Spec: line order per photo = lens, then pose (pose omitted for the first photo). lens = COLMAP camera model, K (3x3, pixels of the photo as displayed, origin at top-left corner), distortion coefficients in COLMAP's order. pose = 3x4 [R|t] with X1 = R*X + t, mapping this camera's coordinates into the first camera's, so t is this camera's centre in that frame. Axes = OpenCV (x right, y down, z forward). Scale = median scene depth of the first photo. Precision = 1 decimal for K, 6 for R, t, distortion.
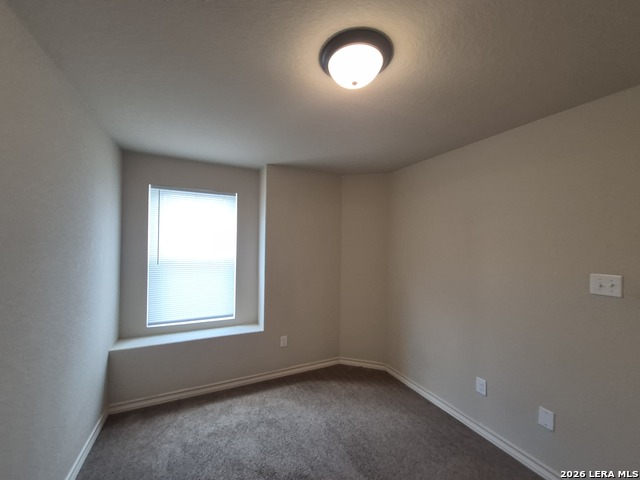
lens RADIAL K [[248.7, 0, 317.0], [0, 248.7, 241.1], [0, 0, 1]] dist [0.009637, -0.001747]
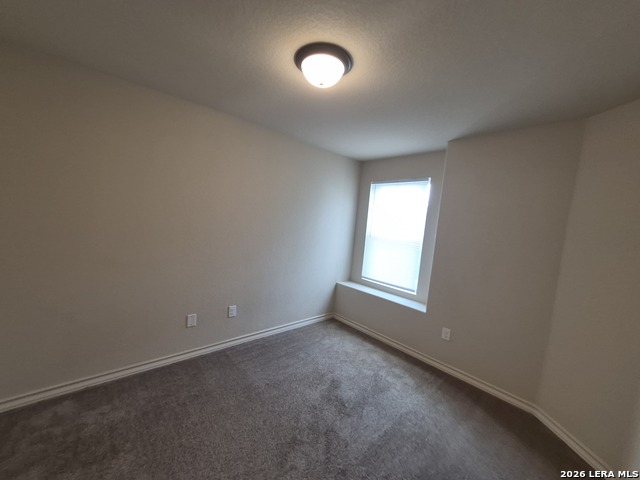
lens RADIAL K [[248.7, 0, 317.5], [0, 248.7, 241.2], [0, 0, 1]] dist [0.009637, -0.001747]
pose [[0.286904, 0.091324, -0.953596, 0.646328], [-0.060319, 0.995192, 0.077159, 0.023396], [0.956058, 0.035383, 0.291033, 0.305184]]
